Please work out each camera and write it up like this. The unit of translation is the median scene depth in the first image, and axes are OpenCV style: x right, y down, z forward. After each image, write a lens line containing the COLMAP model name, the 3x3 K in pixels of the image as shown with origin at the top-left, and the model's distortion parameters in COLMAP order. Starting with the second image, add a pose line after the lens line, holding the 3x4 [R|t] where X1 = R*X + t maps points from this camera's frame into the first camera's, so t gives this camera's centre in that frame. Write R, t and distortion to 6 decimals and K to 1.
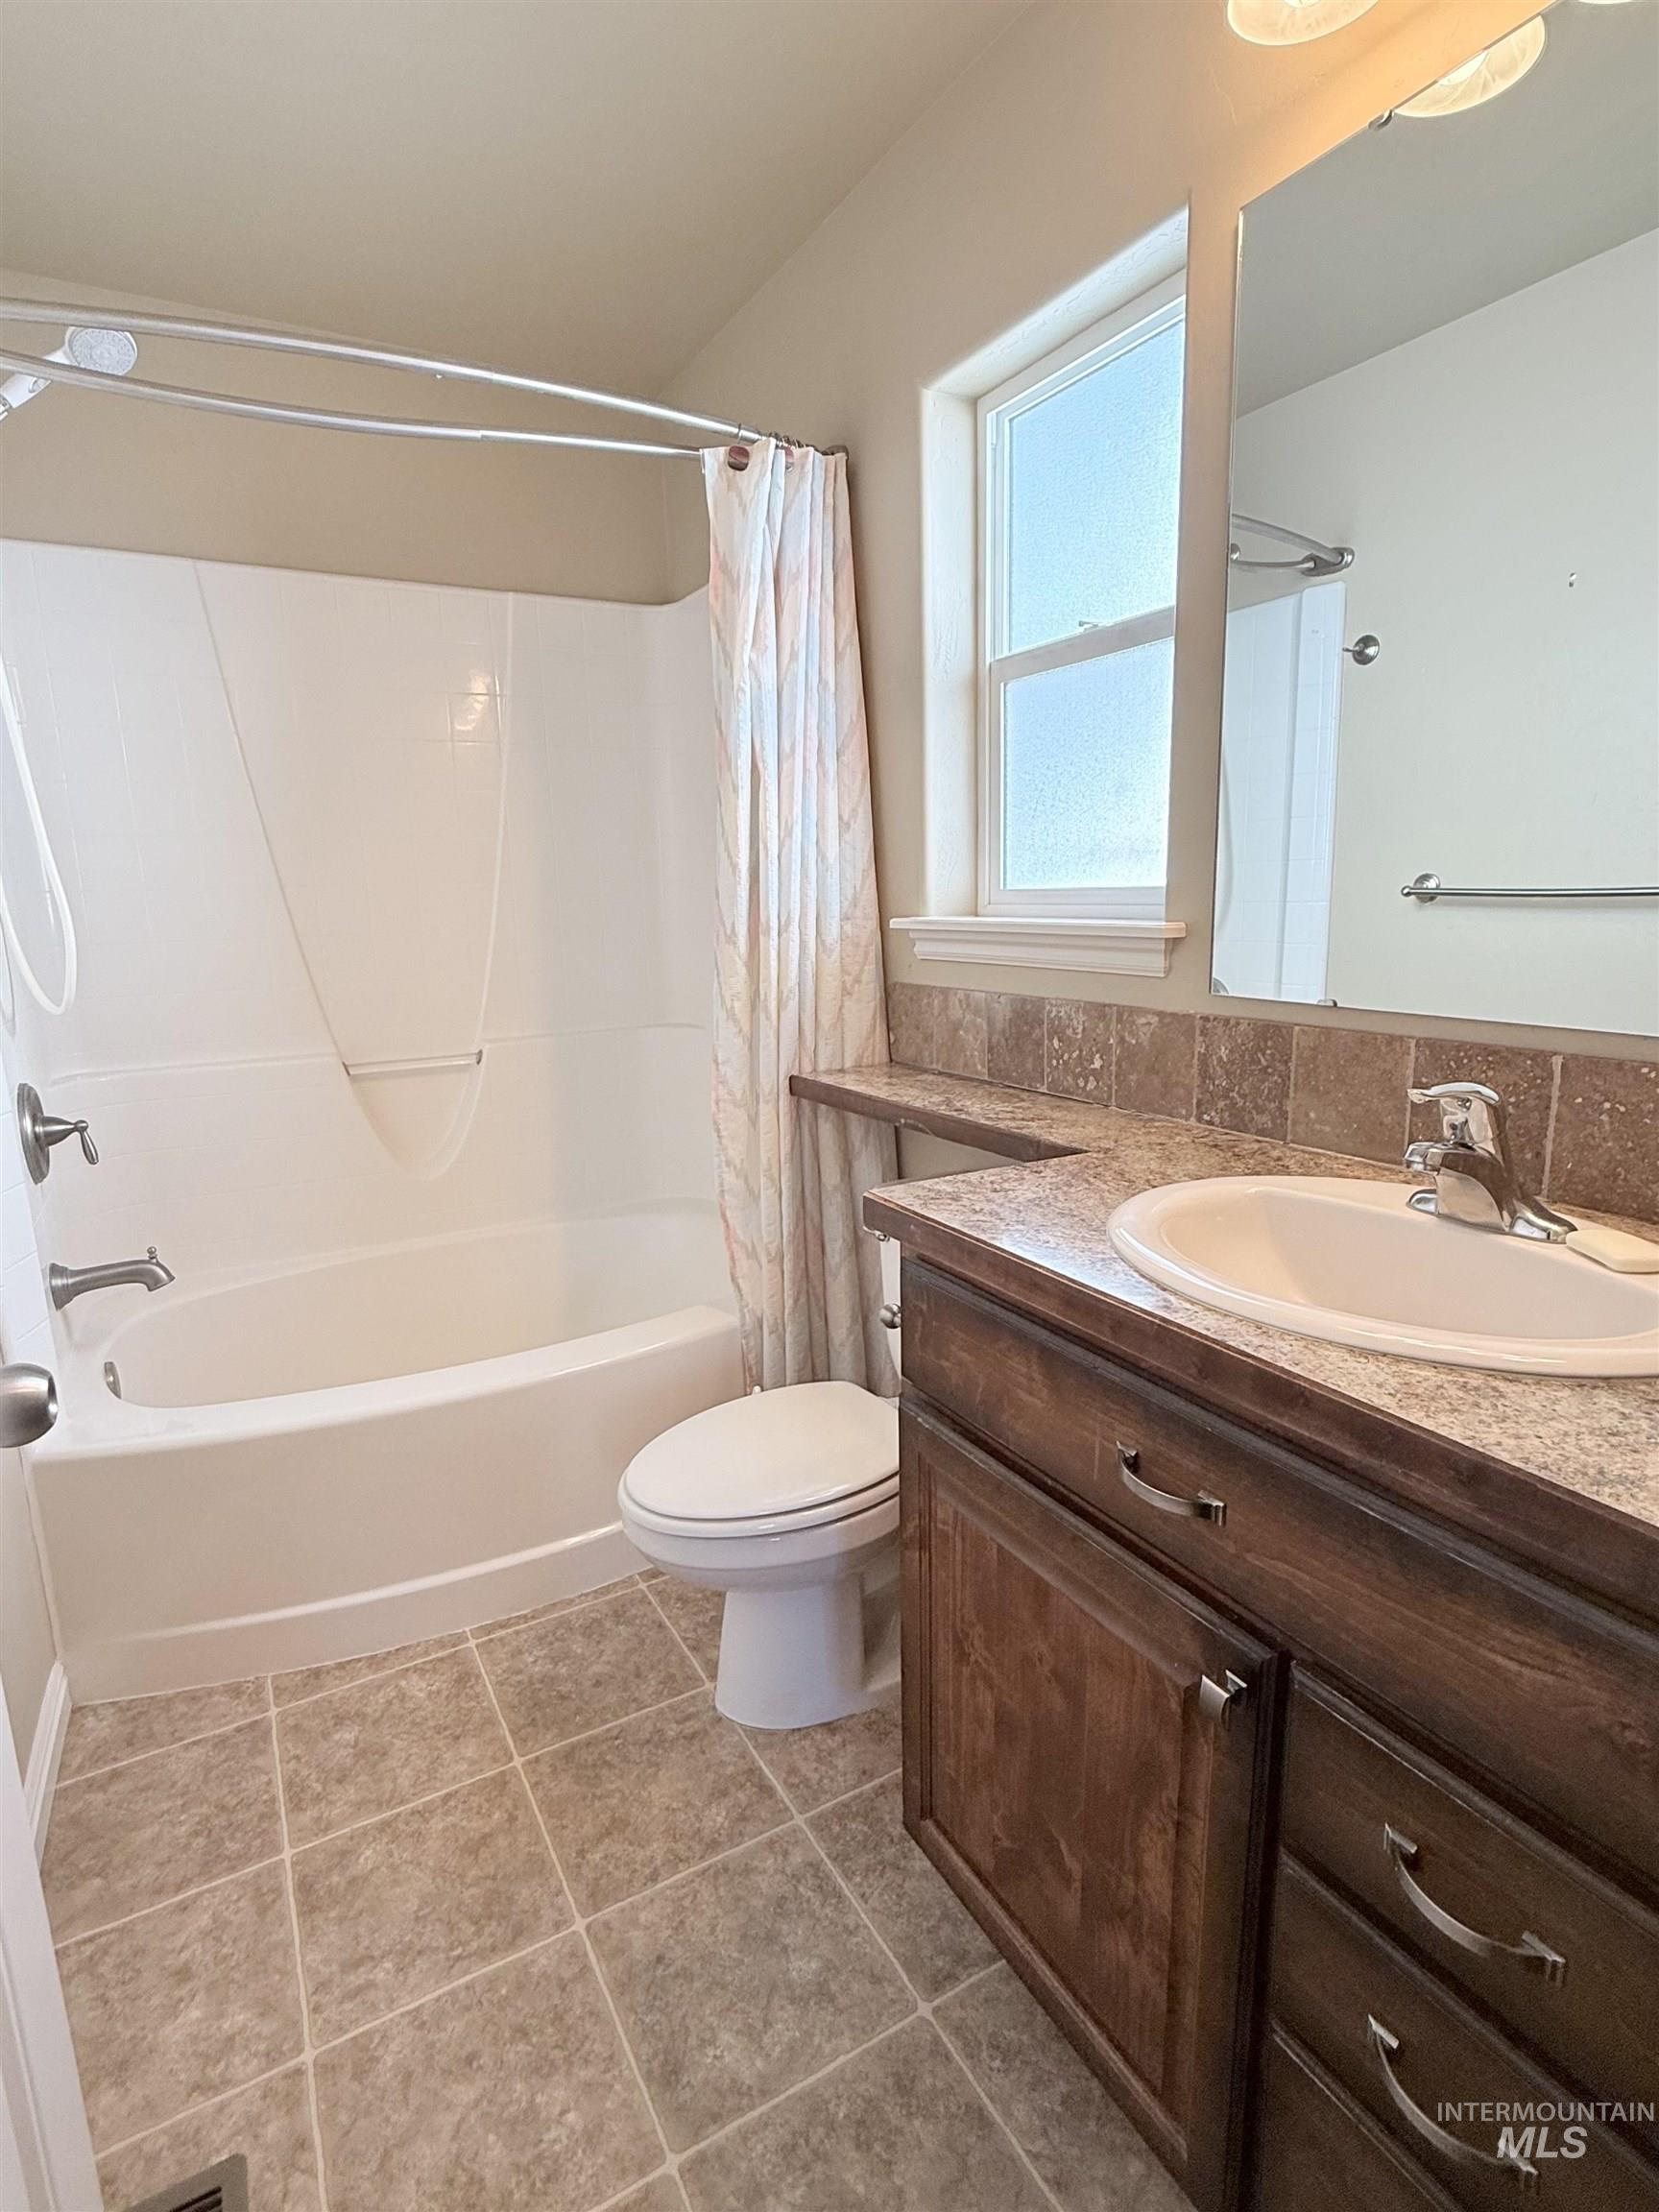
lens RADIAL K [[1111.6, 0, 824.9], [0, 1111.6, 1110.9], [0, 0, 1]] dist [0.000976, -0.002515]
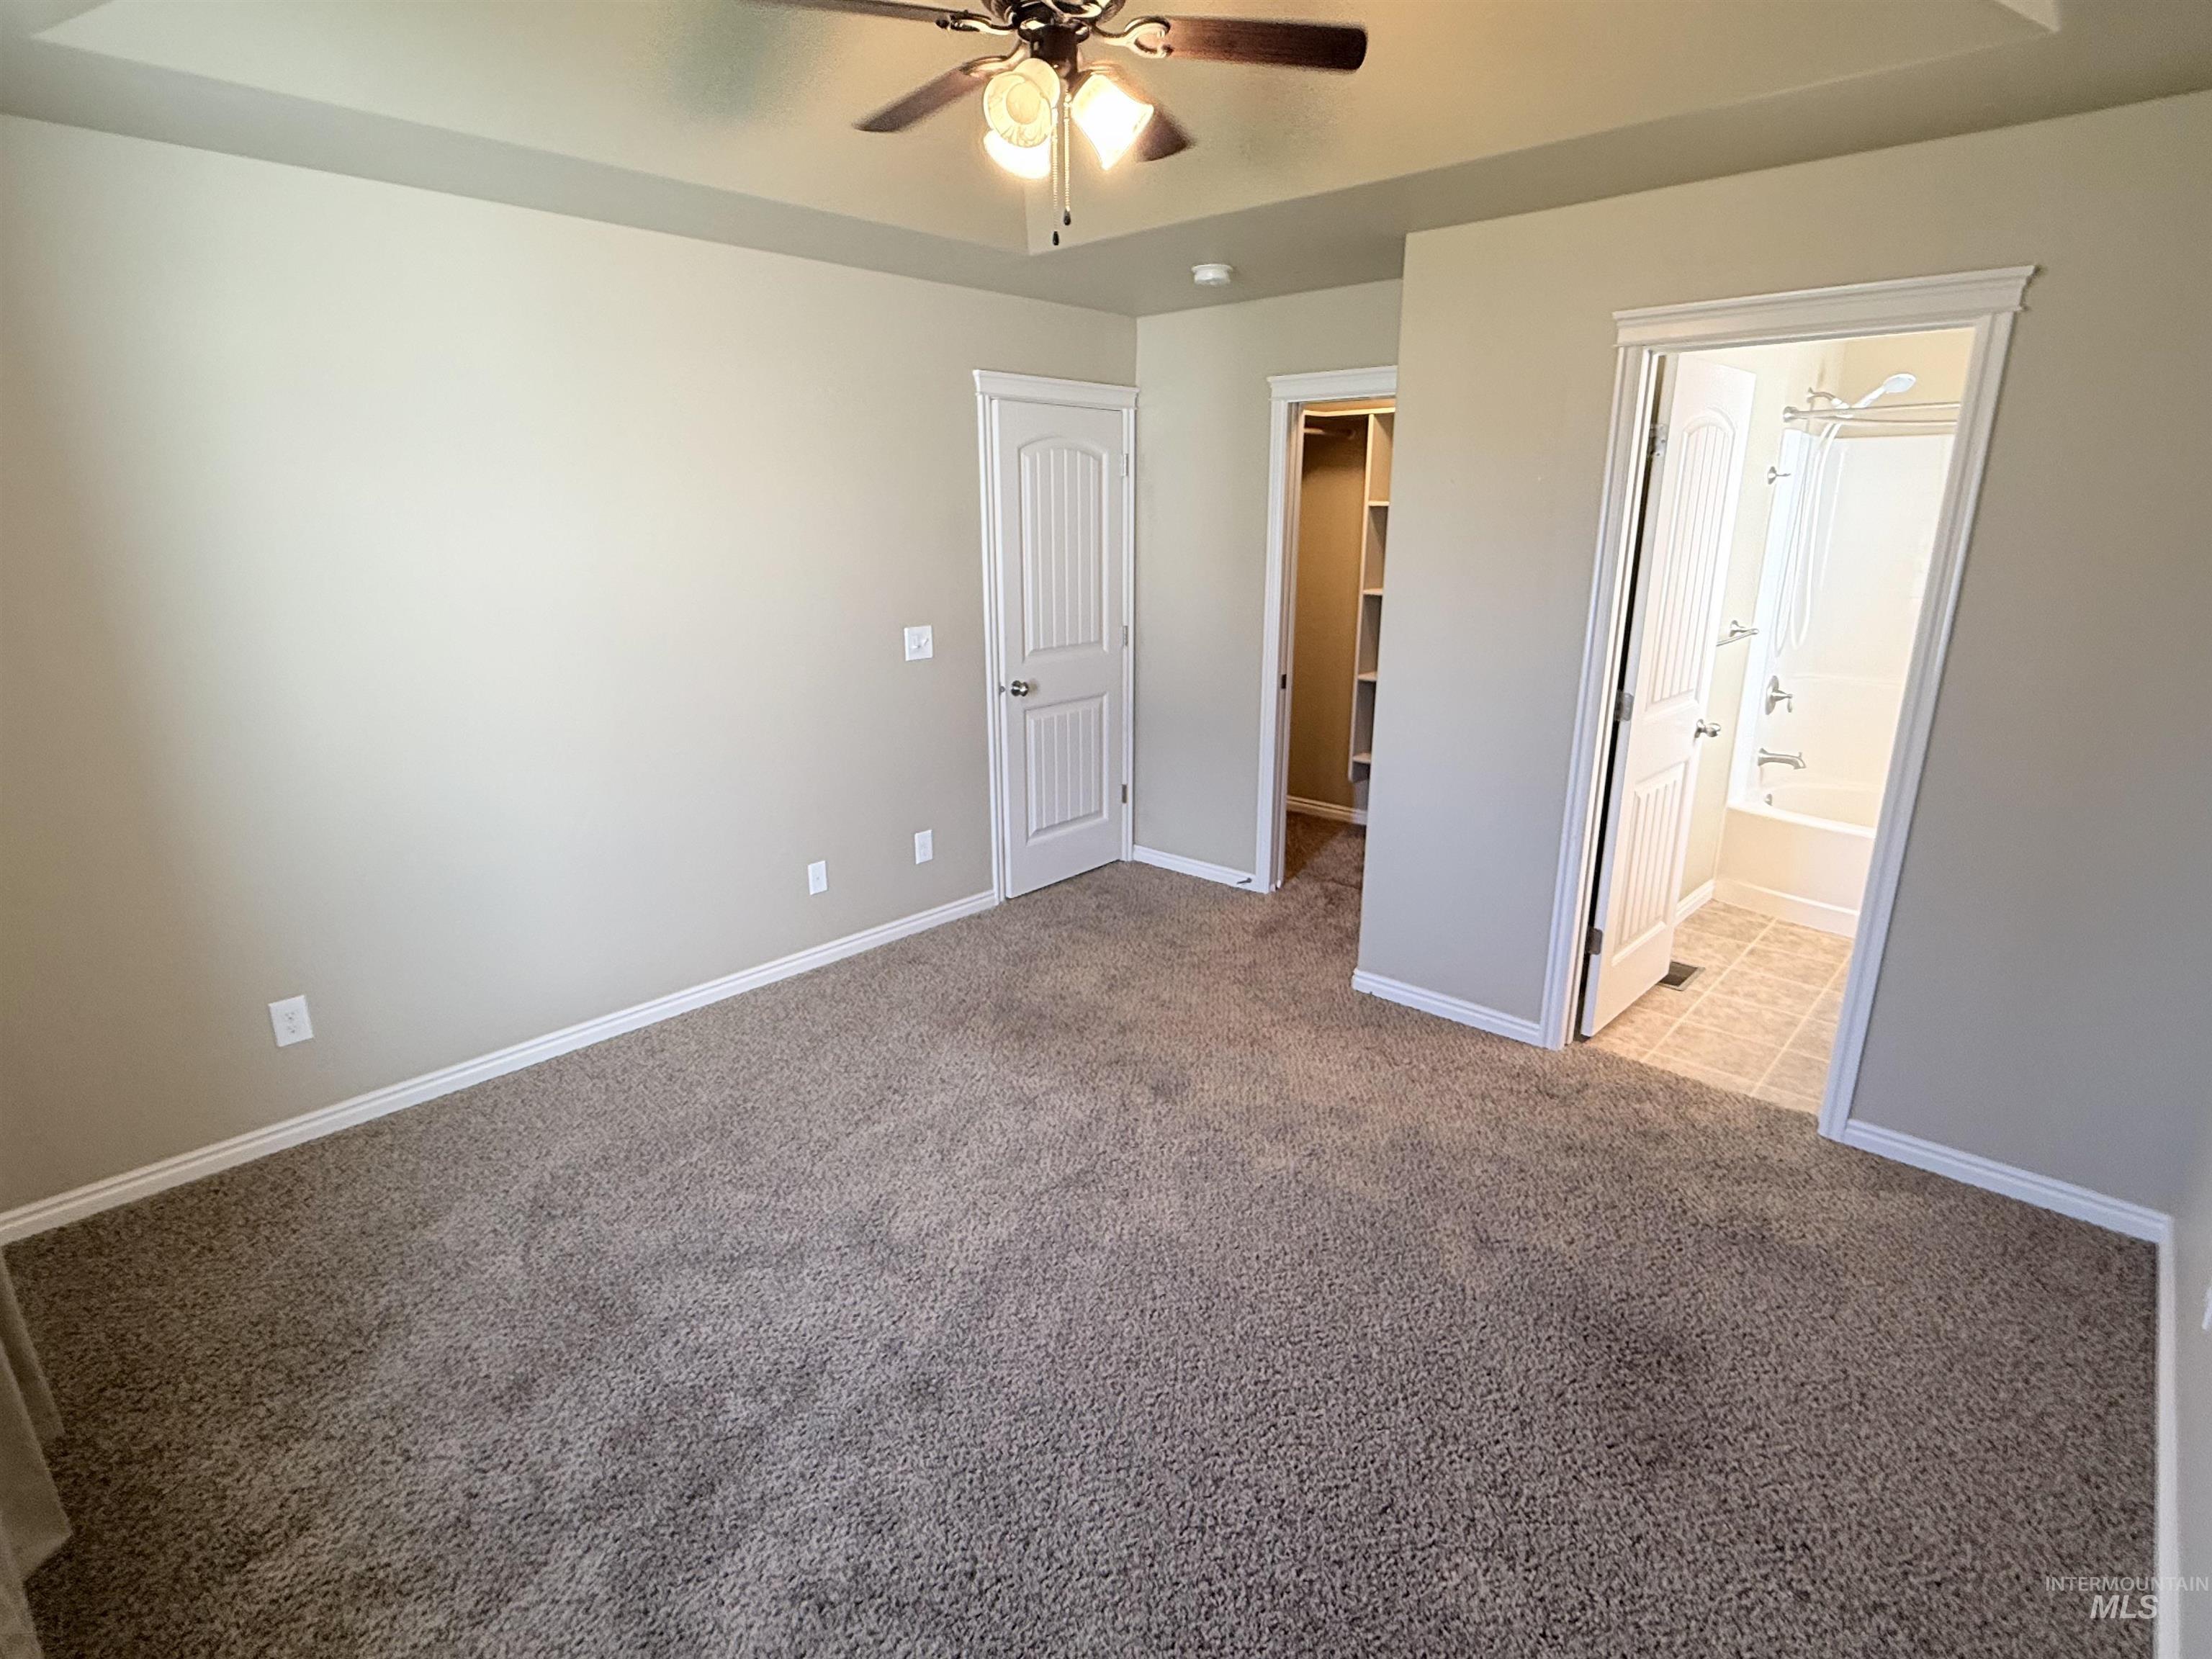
lens RADIAL K [[1111.6, 0, 1114.5], [0, 1111.6, 833.0], [0, 0, 1]] dist [0.000976, -0.002515]
pose [[0.317438, 0.288533, -0.903317, 1.348620], [-0.192474, 0.952362, 0.236561, 0.008749], [0.928540, 0.098772, 0.357851, -1.437940]]
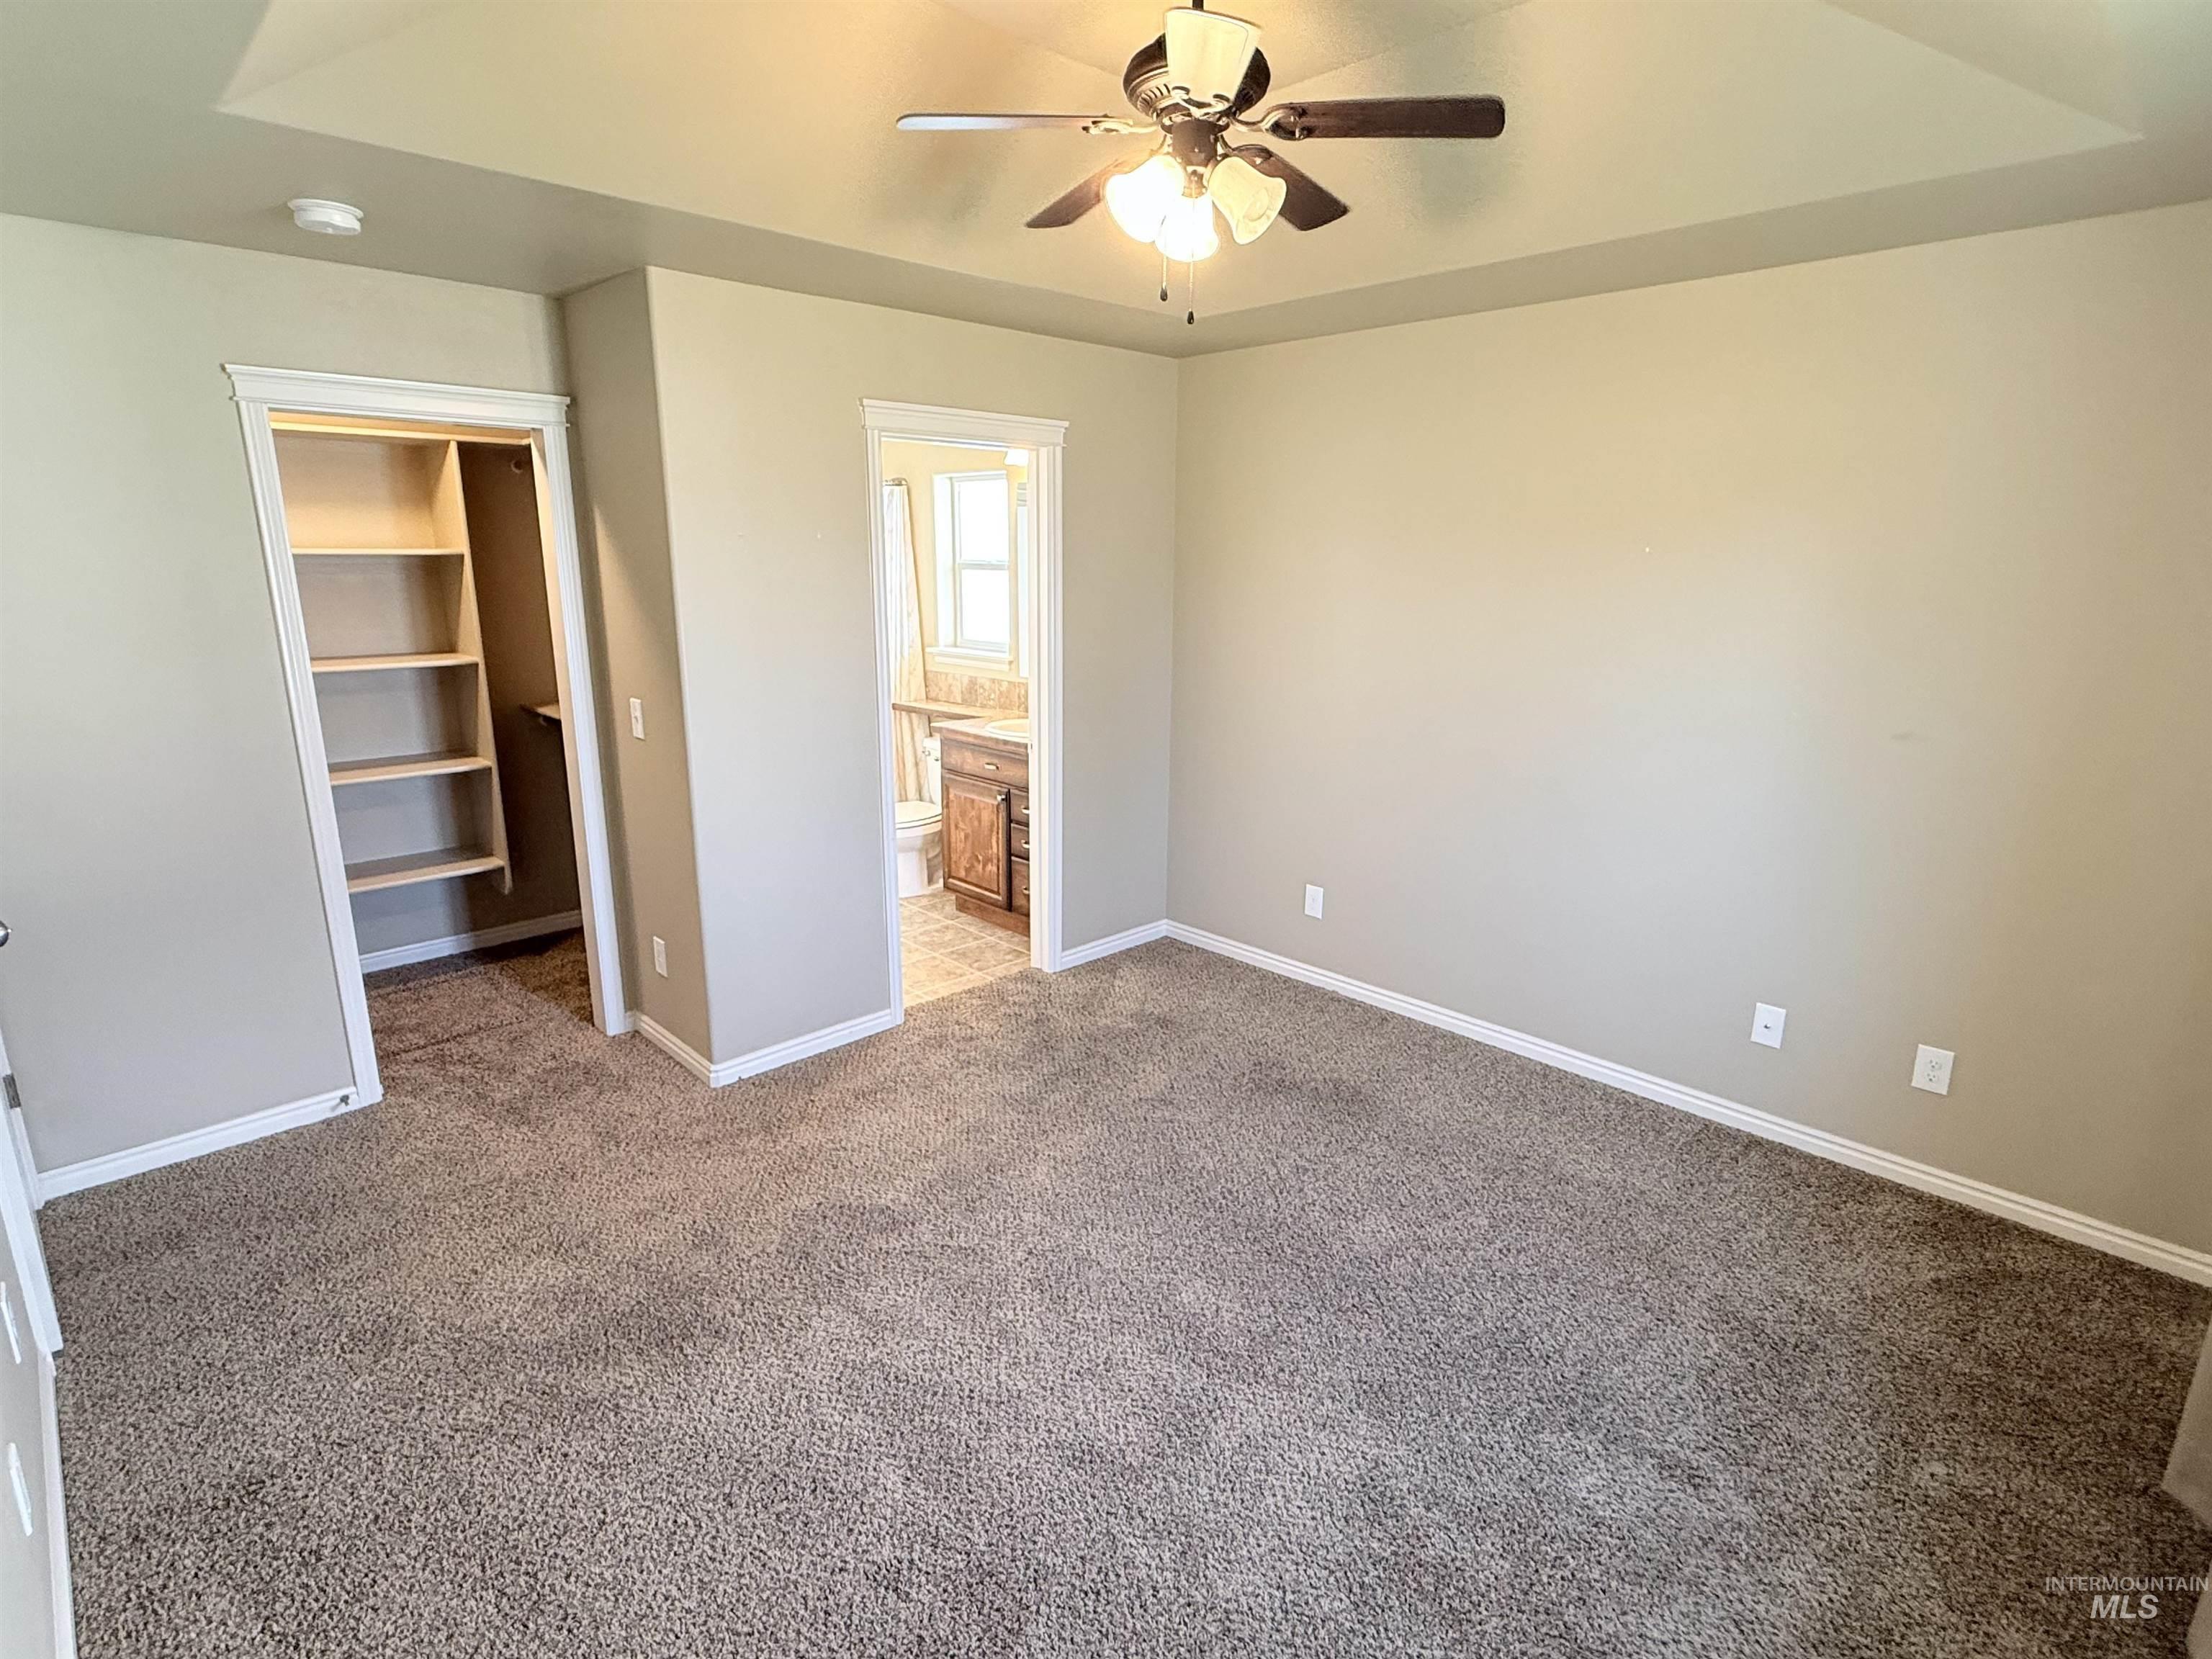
lens RADIAL K [[1111.6, 0, 1111.2], [0, 1111.6, 830.5], [0, 0, 1]] dist [0.000976, -0.002515]
pose [[0.963865, -0.032069, 0.264456, -0.305749], [0.019351, 0.998534, 0.050559, 0.194708], [-0.265689, -0.043614, 0.963072, -2.299075]]
